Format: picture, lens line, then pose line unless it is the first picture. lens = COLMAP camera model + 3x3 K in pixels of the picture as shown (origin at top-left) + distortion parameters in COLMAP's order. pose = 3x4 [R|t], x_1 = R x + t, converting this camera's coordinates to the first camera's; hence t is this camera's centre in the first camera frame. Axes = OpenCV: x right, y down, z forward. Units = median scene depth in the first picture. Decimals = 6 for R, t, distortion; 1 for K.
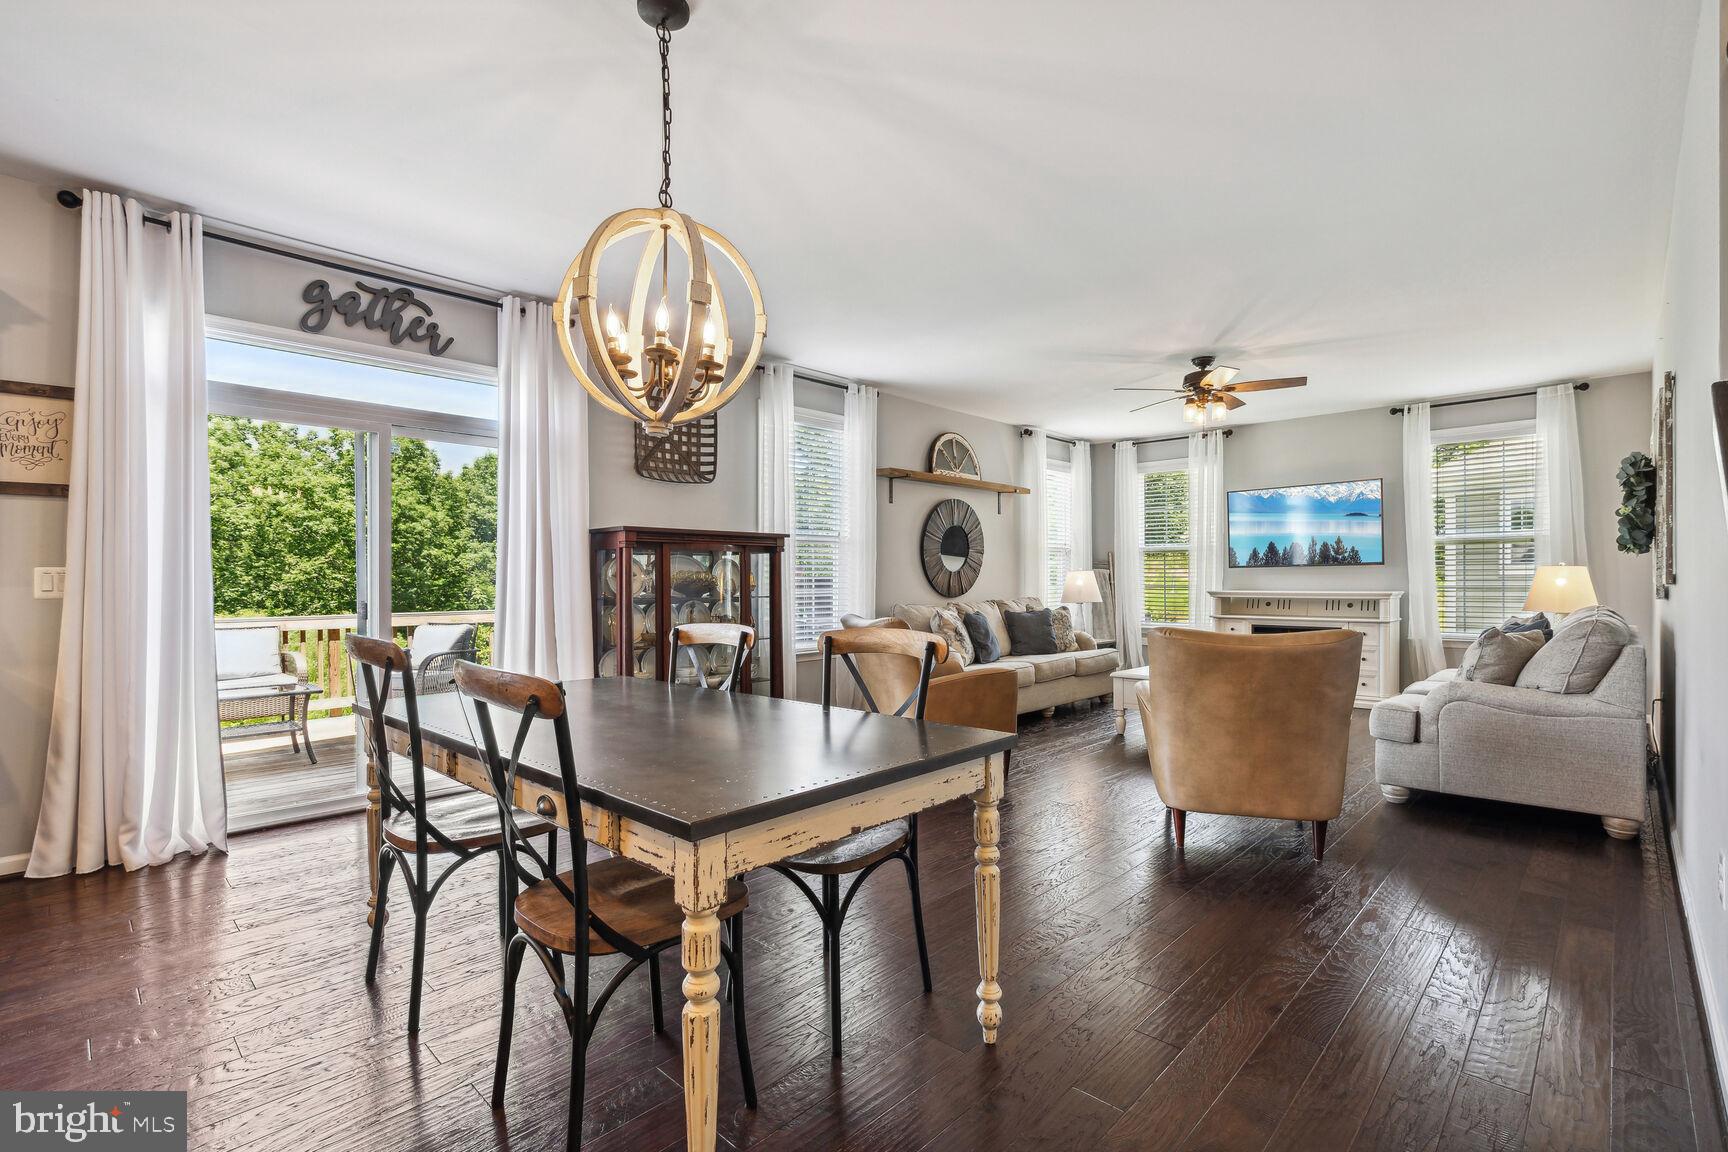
lens RADIAL K [[787.6, 0, 864.4], [0, 787.6, 579.3], [0, 0, 1]] dist [-0.010068, 0.003632]
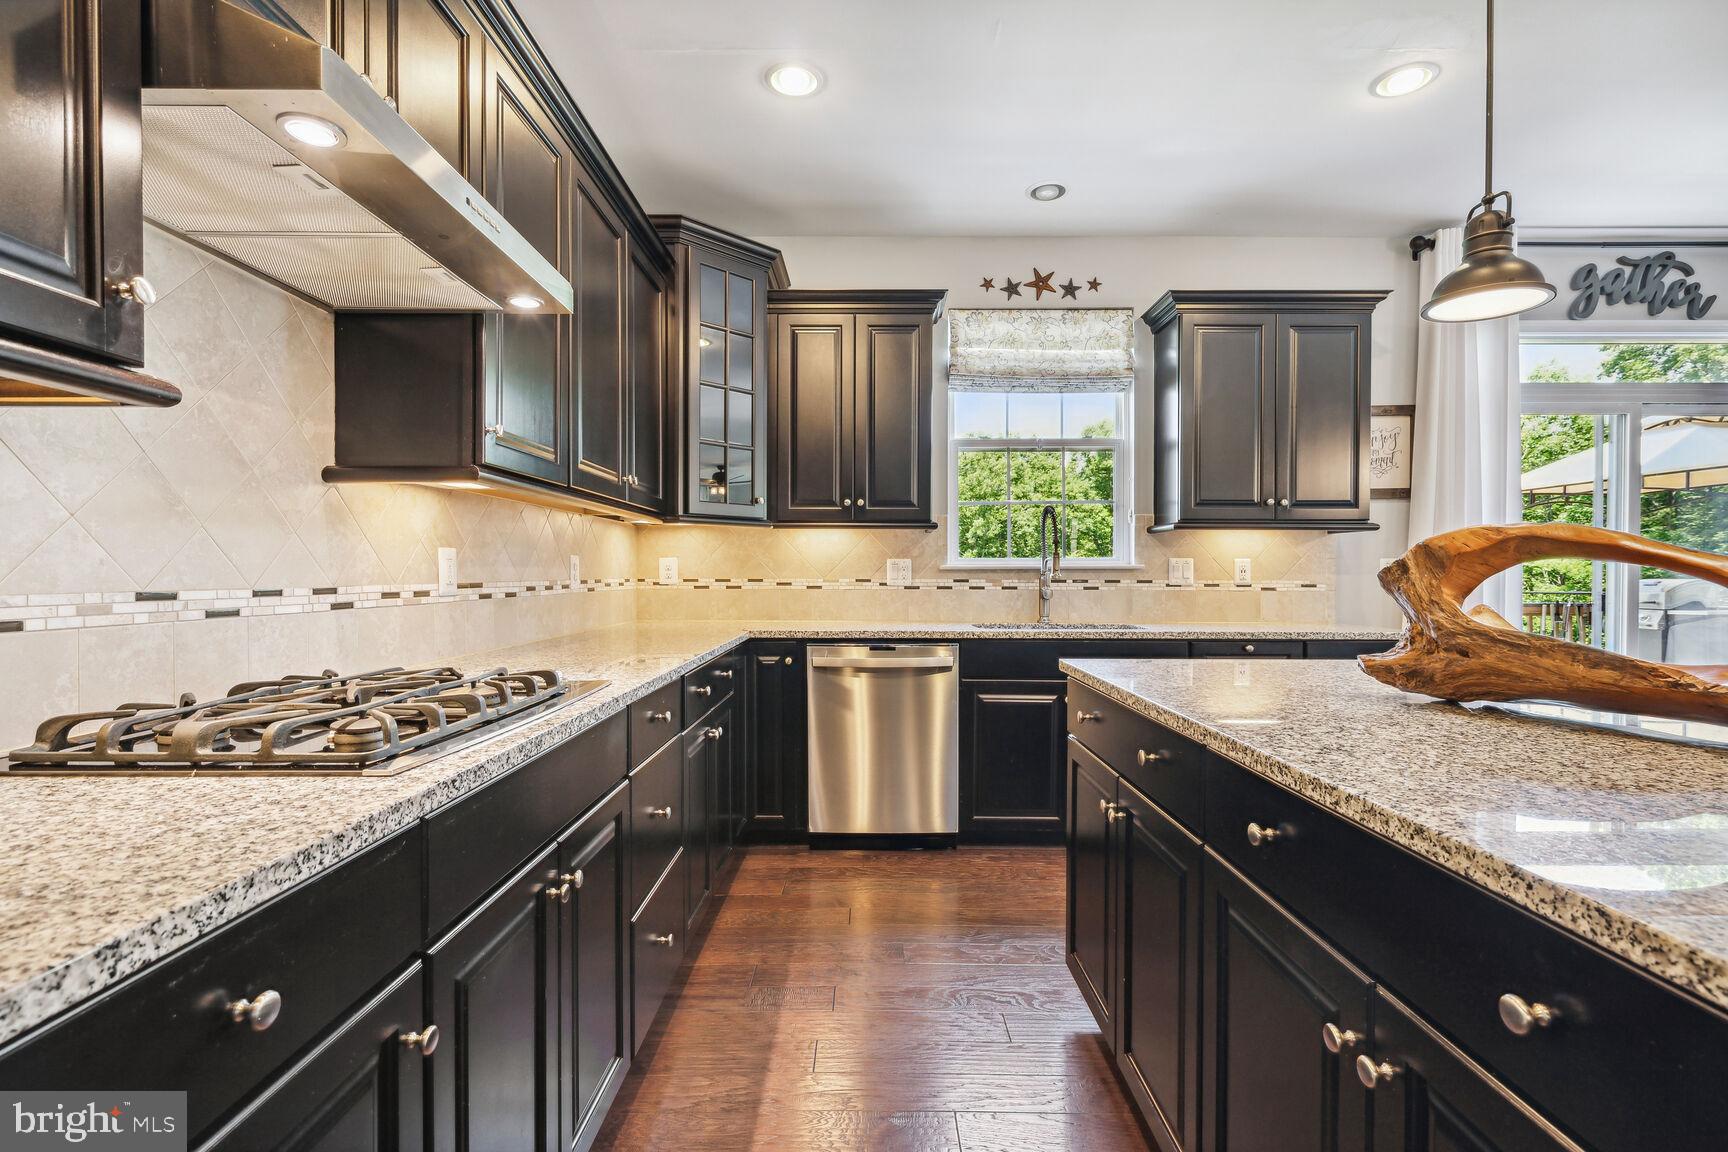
lens RADIAL K [[787.6, 0, 860.0], [0, 787.6, 580.9], [0, 0, 1]] dist [-0.010068, 0.003632]
pose [[0.685390, 0.013031, -0.728060, -0.551124], [-0.003120, 0.999883, 0.014959, 0.002319], [0.728170, -0.007982, 0.685350, -0.306848]]
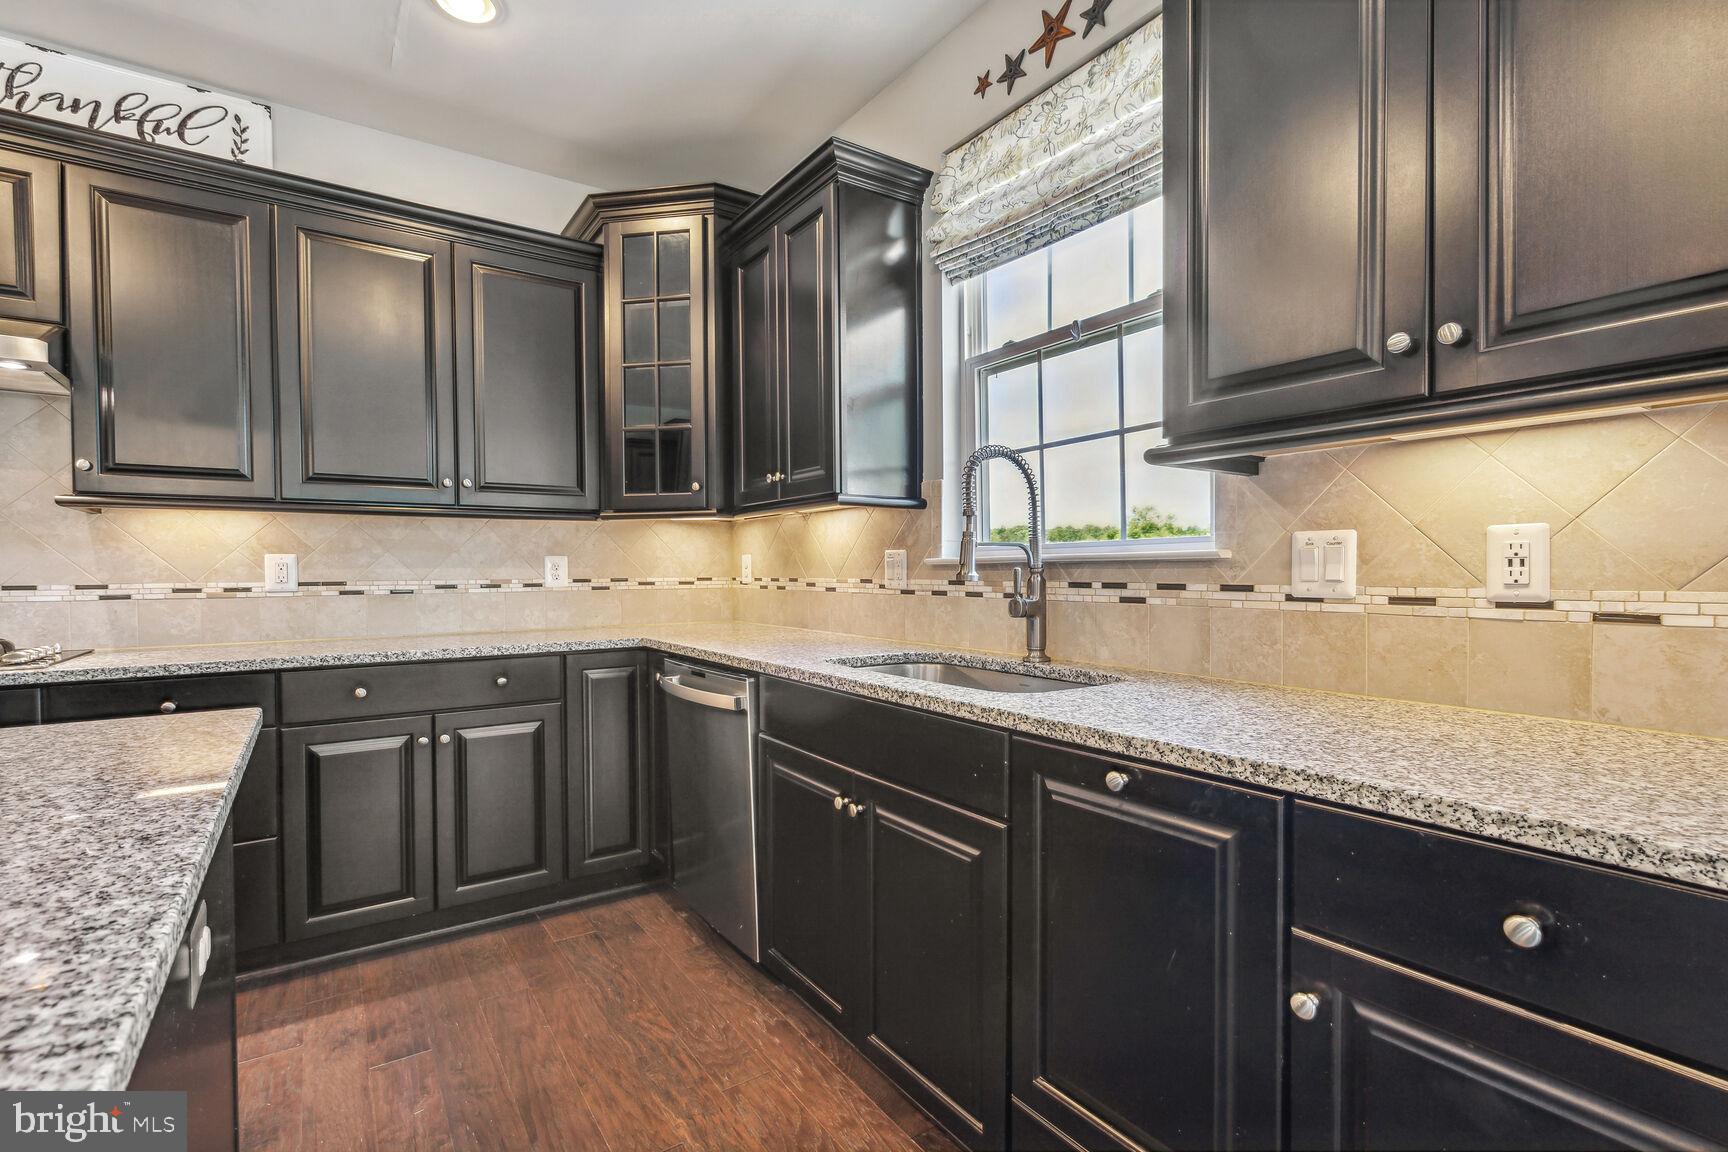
lens RADIAL K [[787.6, 0, 865.9], [0, 787.6, 583.2], [0, 0, 1]] dist [-0.010068, 0.003632]
pose [[-0.194772, 0.022267, -0.980596, -0.563625], [0.007827, 0.999746, 0.021148, 0.003408], [0.980817, -0.003556, -0.194897, 0.449676]]
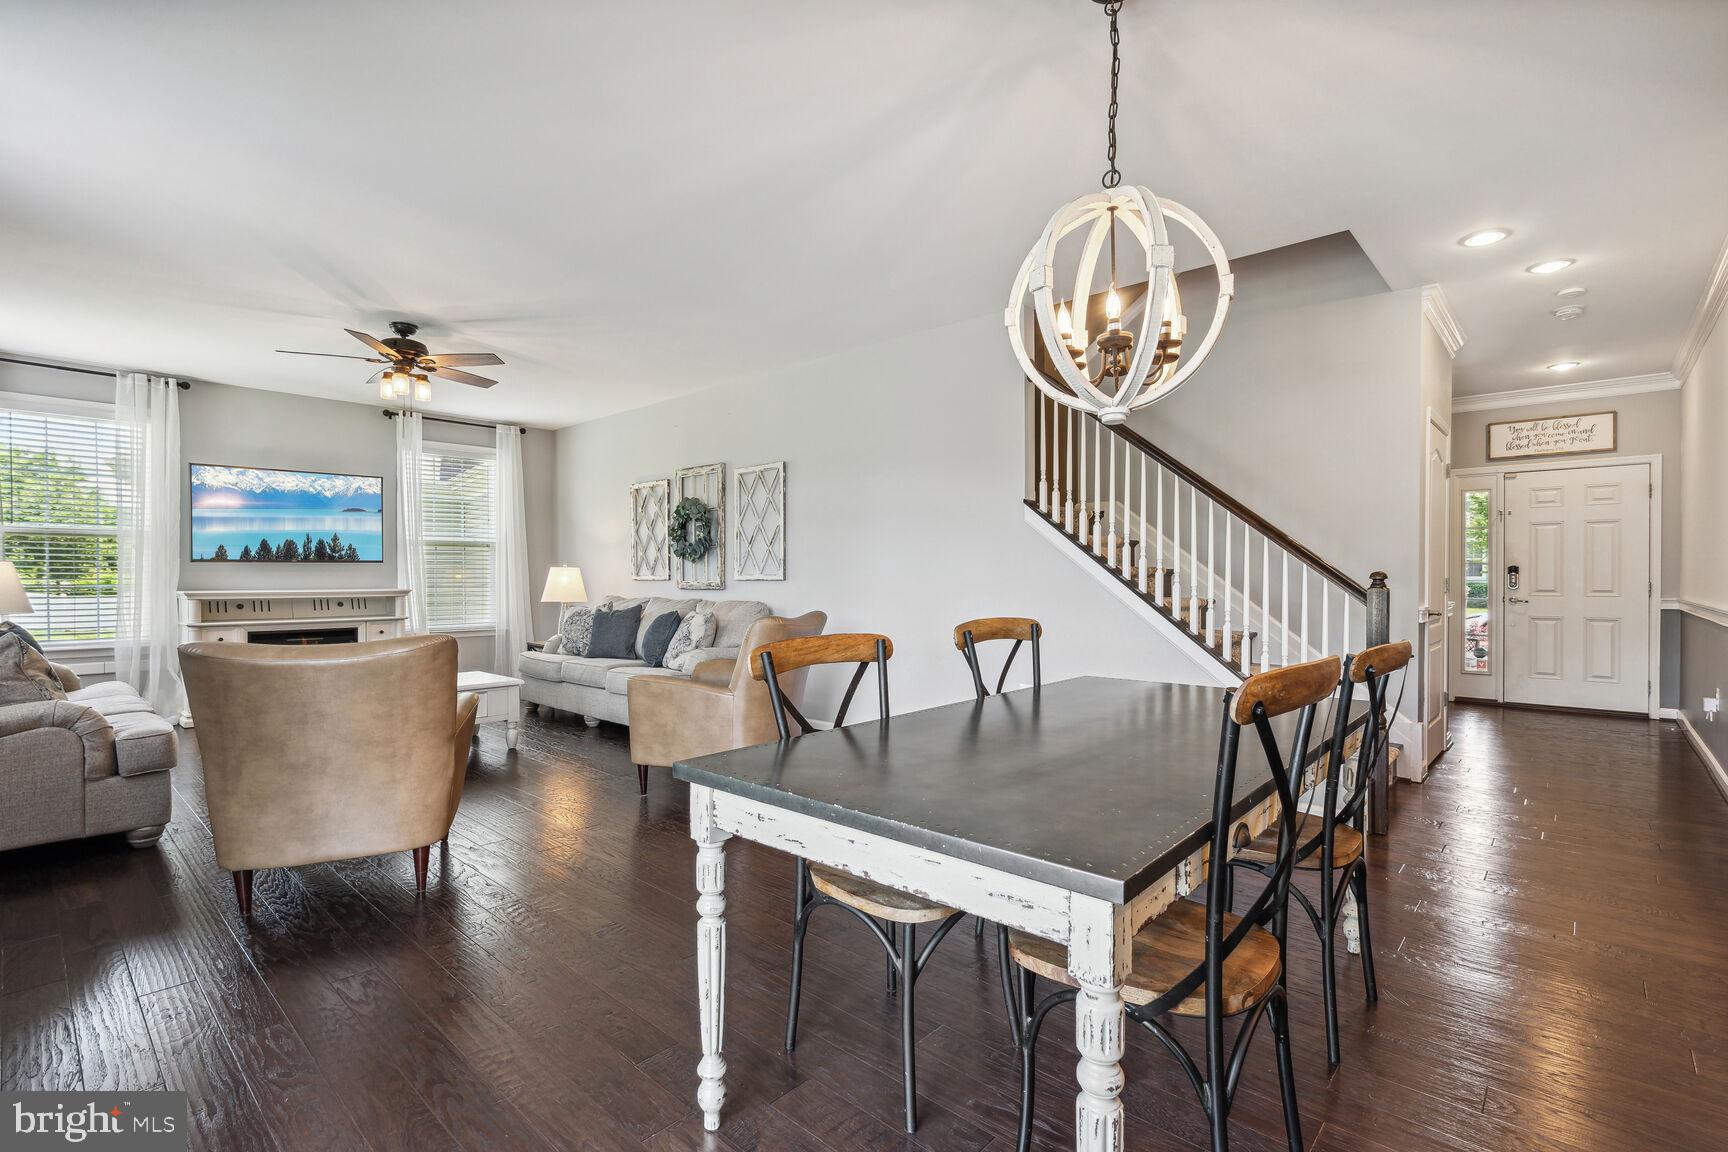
lens RADIAL K [[787.6, 0, 862.4], [0, 787.6, 579.3], [0, 0, 1]] dist [-0.010068, 0.003632]
pose [[-0.025793, 0.000793, 0.999667, -0.632717], [-0.001028, 0.999999, -0.000820, 0.004853], [-0.999667, -0.001049, -0.025792, 0.704876]]
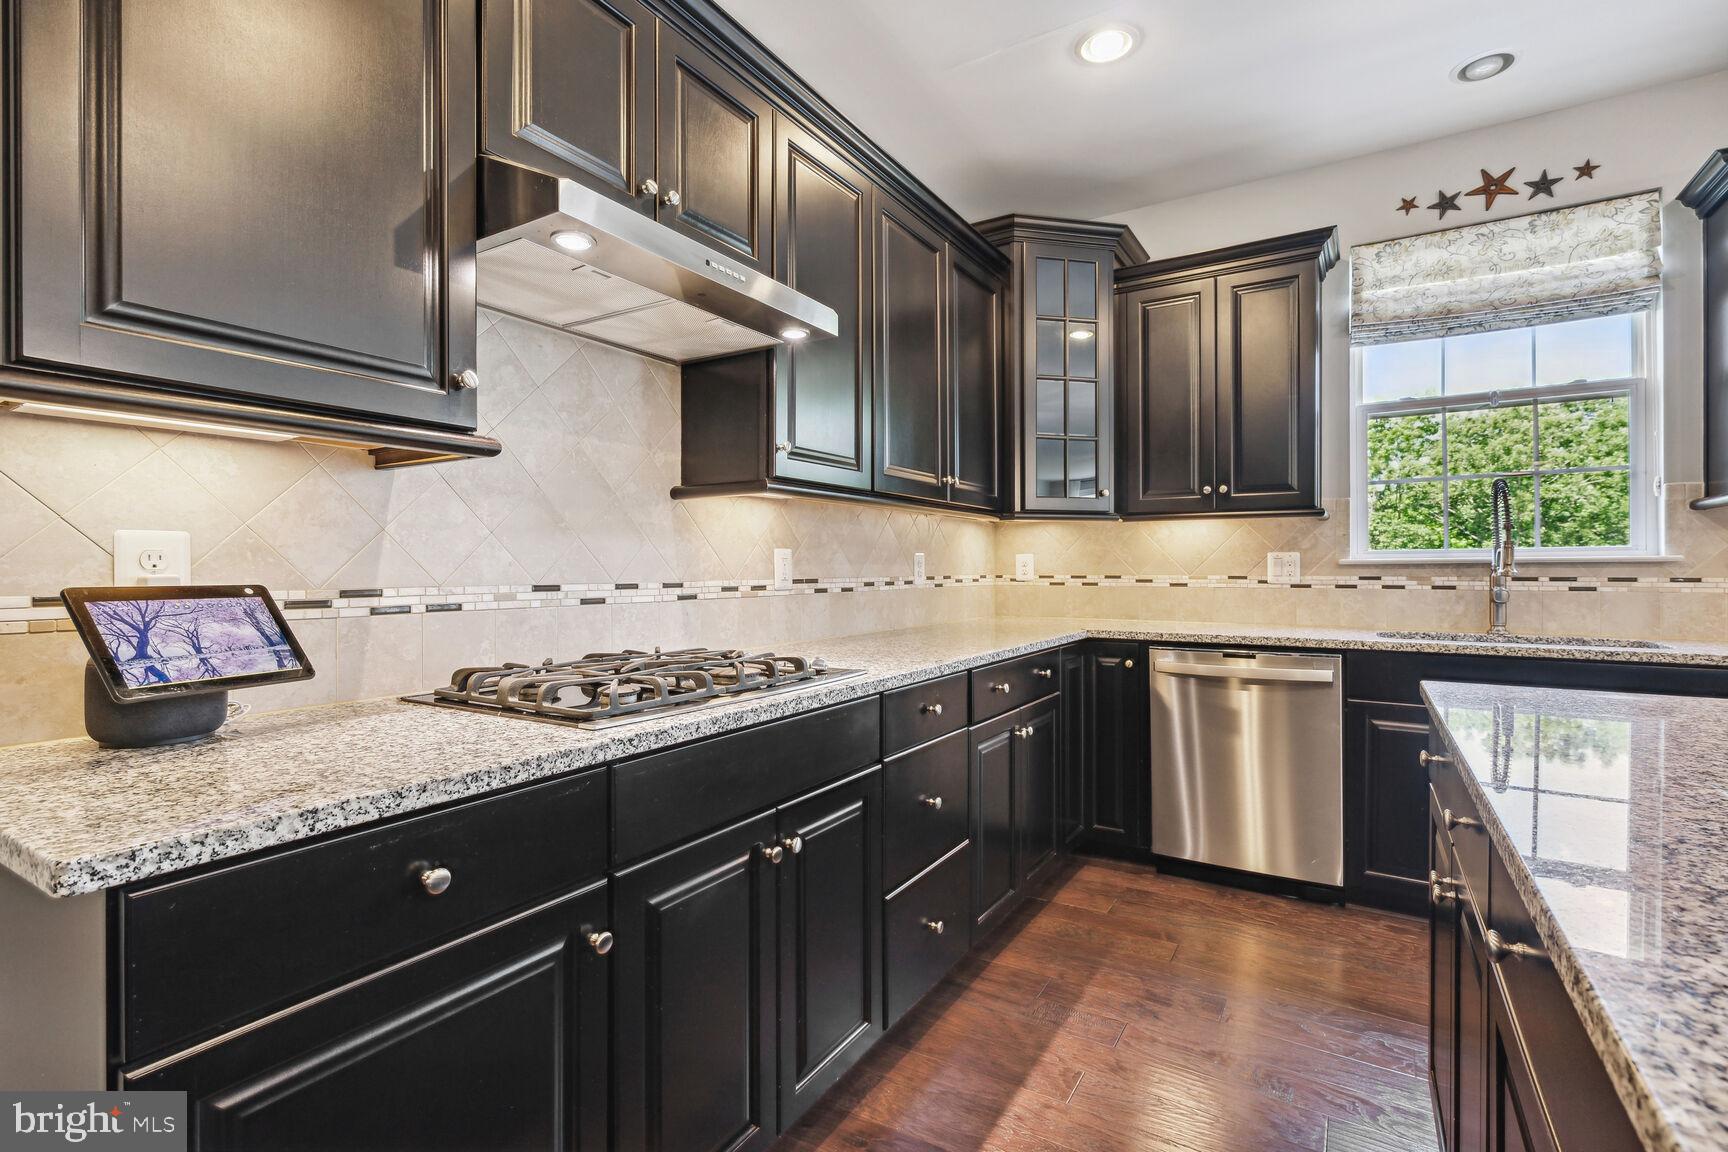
lens RADIAL K [[787.6, 0, 852.1], [0, 787.6, 570.1], [0, 0, 1]] dist [-0.010068, 0.003632]
pose [[0.194715, 0.005554, -0.980844, -0.506726], [0.003408, 0.999974, 0.006338, 0.001724], [0.980854, -0.004577, 0.194691, -0.217692]]
